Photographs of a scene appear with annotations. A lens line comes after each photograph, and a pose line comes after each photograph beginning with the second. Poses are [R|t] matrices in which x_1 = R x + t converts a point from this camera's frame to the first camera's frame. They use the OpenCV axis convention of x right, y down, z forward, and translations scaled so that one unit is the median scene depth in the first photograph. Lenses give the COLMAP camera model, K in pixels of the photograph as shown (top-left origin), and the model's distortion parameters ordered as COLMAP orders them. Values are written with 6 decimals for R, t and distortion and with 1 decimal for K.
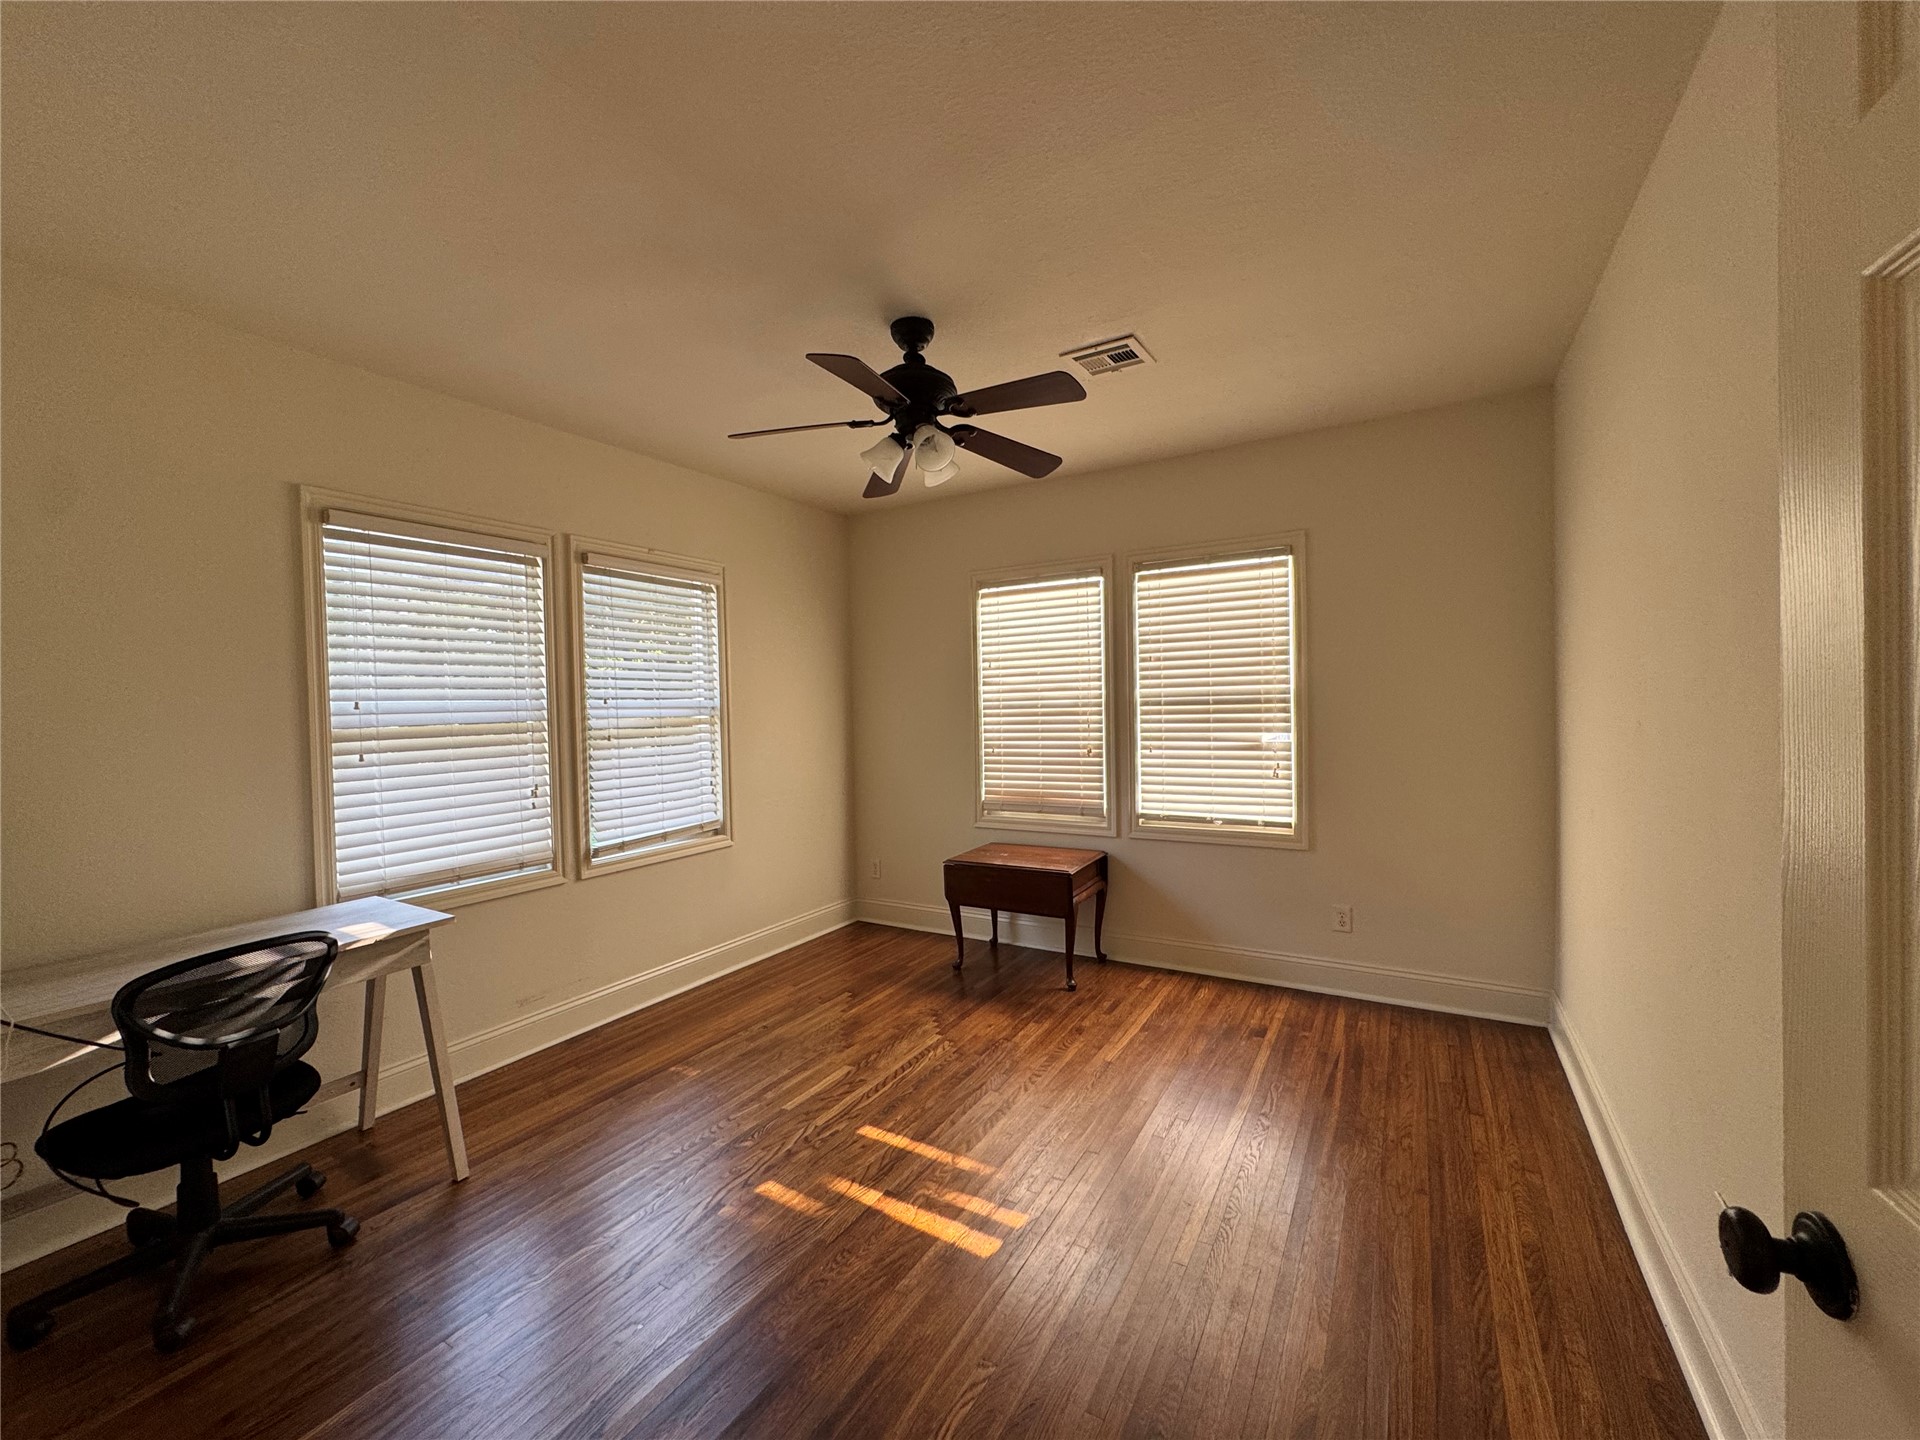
lens RADIAL K [[763.8, 0, 959.9], [0, 763.8, 718.4], [0, 0, 1]] dist [-0.003445, 0.000255]
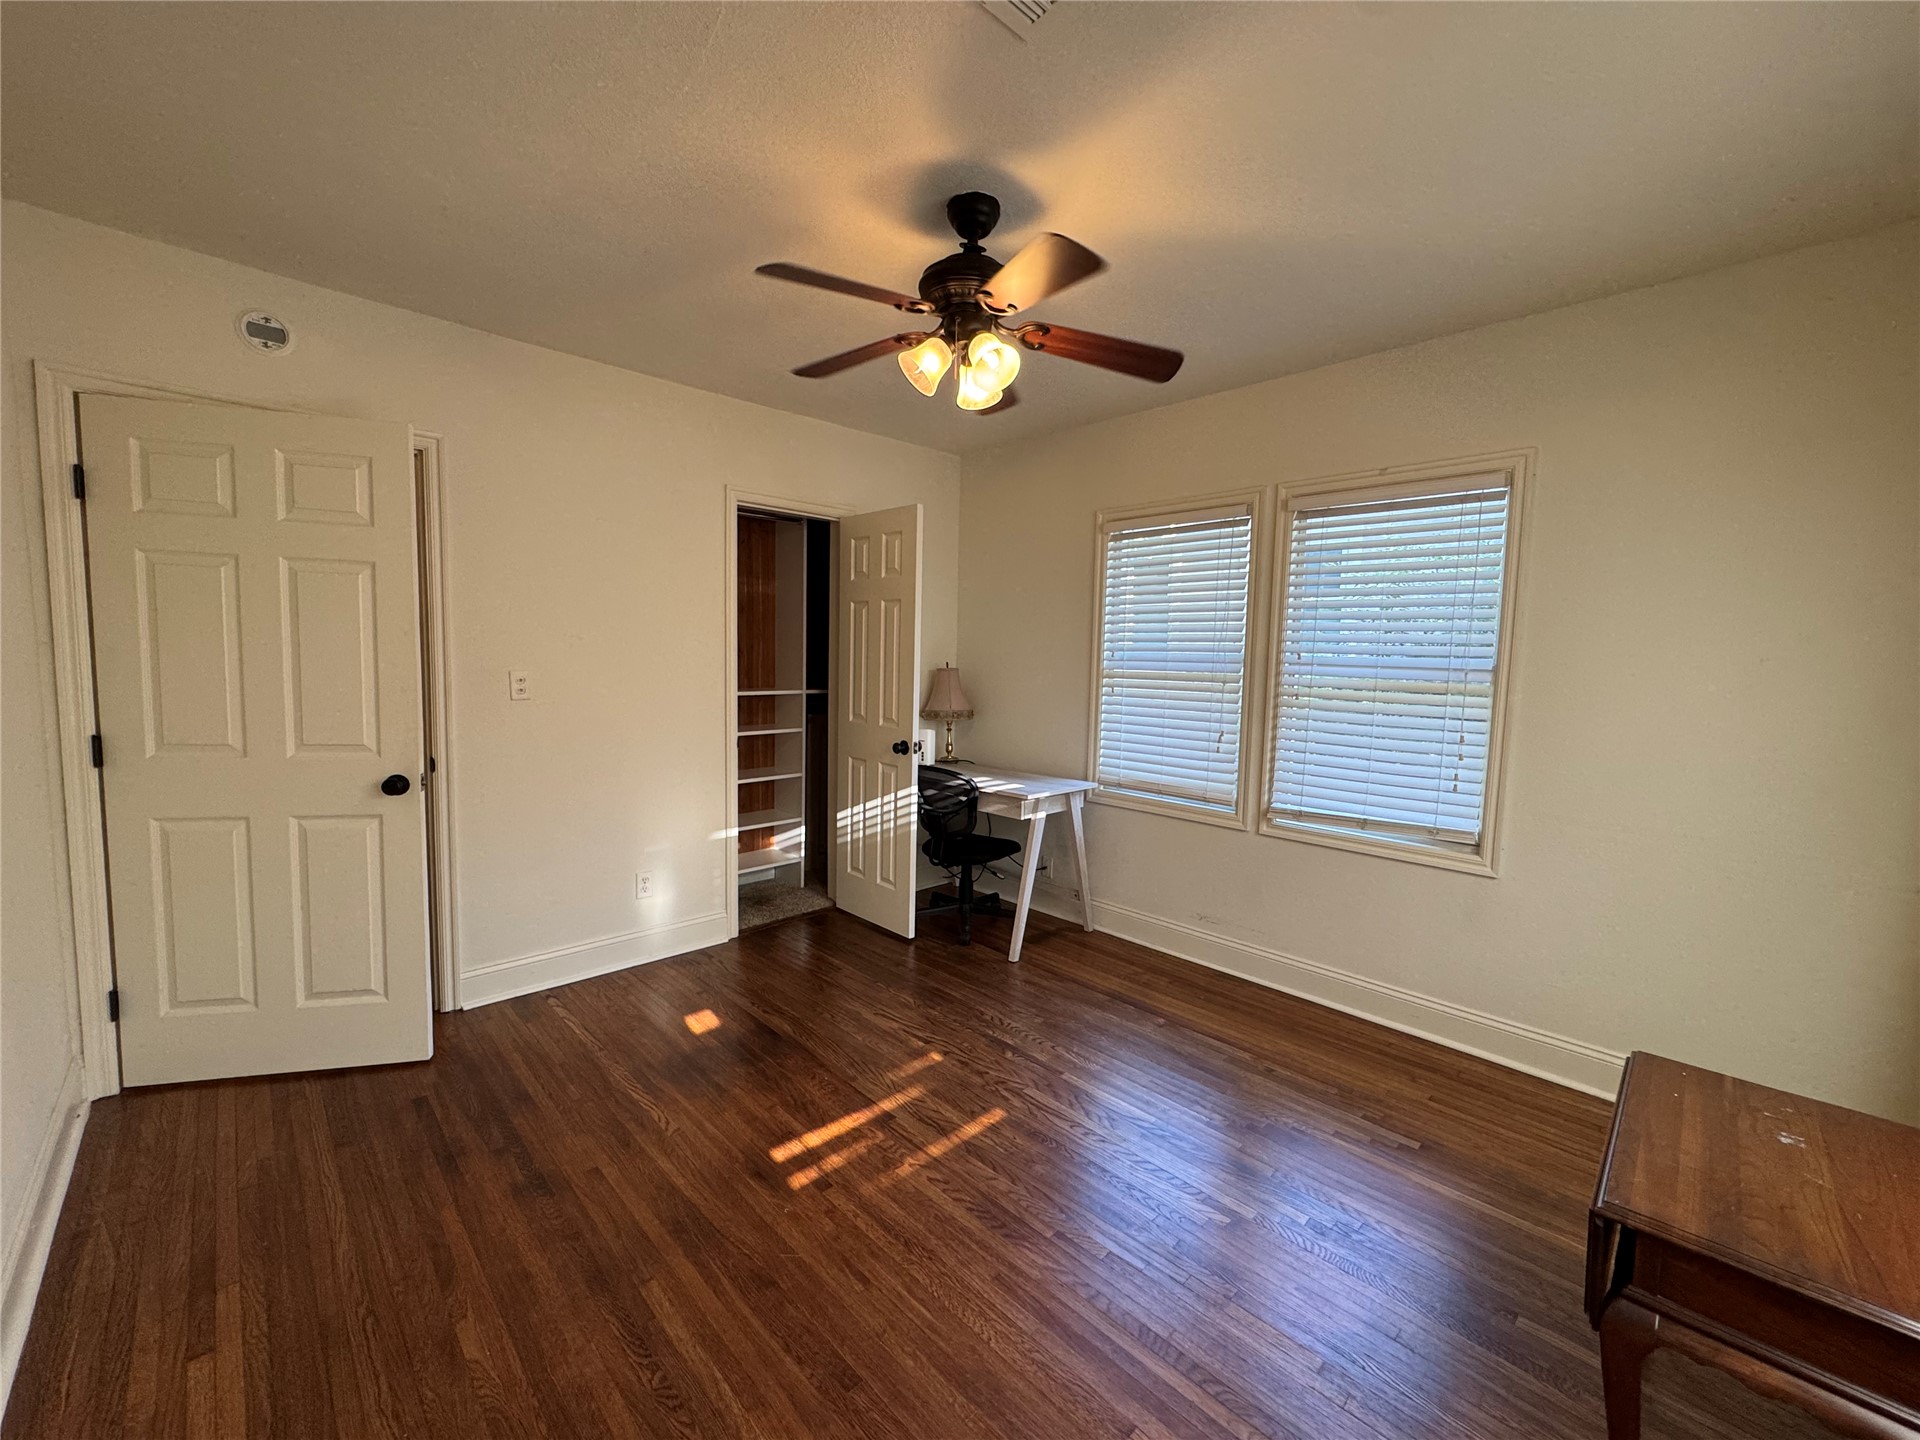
lens RADIAL K [[763.8, 0, 961.6], [0, 763.8, 716.1], [0, 0, 1]] dist [-0.003445, 0.000255]
pose [[-0.264806, 0.091839, -0.959918, 0.575111], [-0.037072, 0.993749, 0.105303, -0.034402], [0.963589, 0.063471, -0.259746, 0.901278]]
